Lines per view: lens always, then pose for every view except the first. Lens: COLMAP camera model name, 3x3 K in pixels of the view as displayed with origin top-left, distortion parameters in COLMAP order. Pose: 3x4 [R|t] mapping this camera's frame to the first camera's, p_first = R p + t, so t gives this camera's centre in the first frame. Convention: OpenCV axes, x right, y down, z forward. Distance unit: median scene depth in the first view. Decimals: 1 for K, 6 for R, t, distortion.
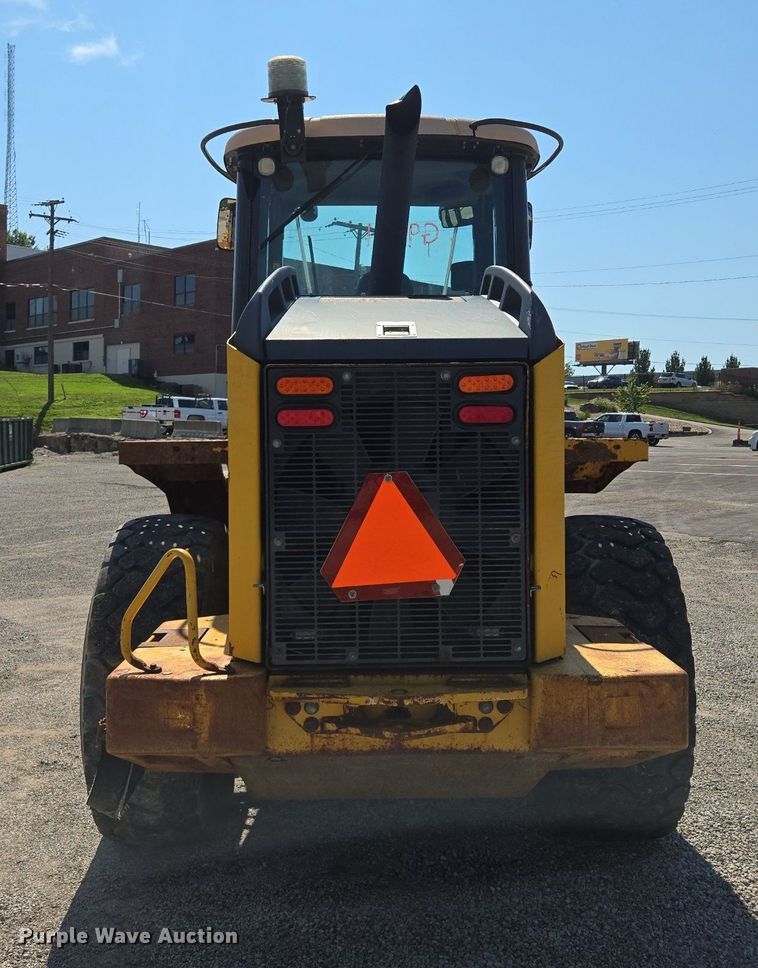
lens RADIAL K [[1037.3, 0, 397.5], [0, 1037.3, 419.7], [0, 0, 1]] dist [0.053757, 0.000000]
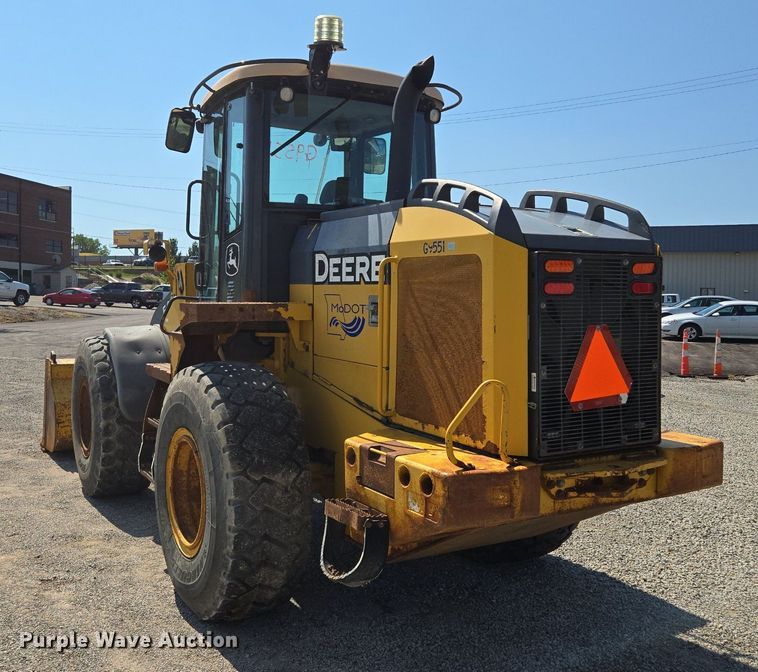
lens RADIAL K [[755.6, 0, 373.1], [0, 755.6, 303.7], [0, 0, 1]] dist [0.053125, 0.000000]
pose [[0.881603, 0.006790, 0.471943, -0.639152], [-0.015289, 0.999783, 0.014177, 0.006771], [-0.471744, -0.019714, 0.881515, 0.132927]]
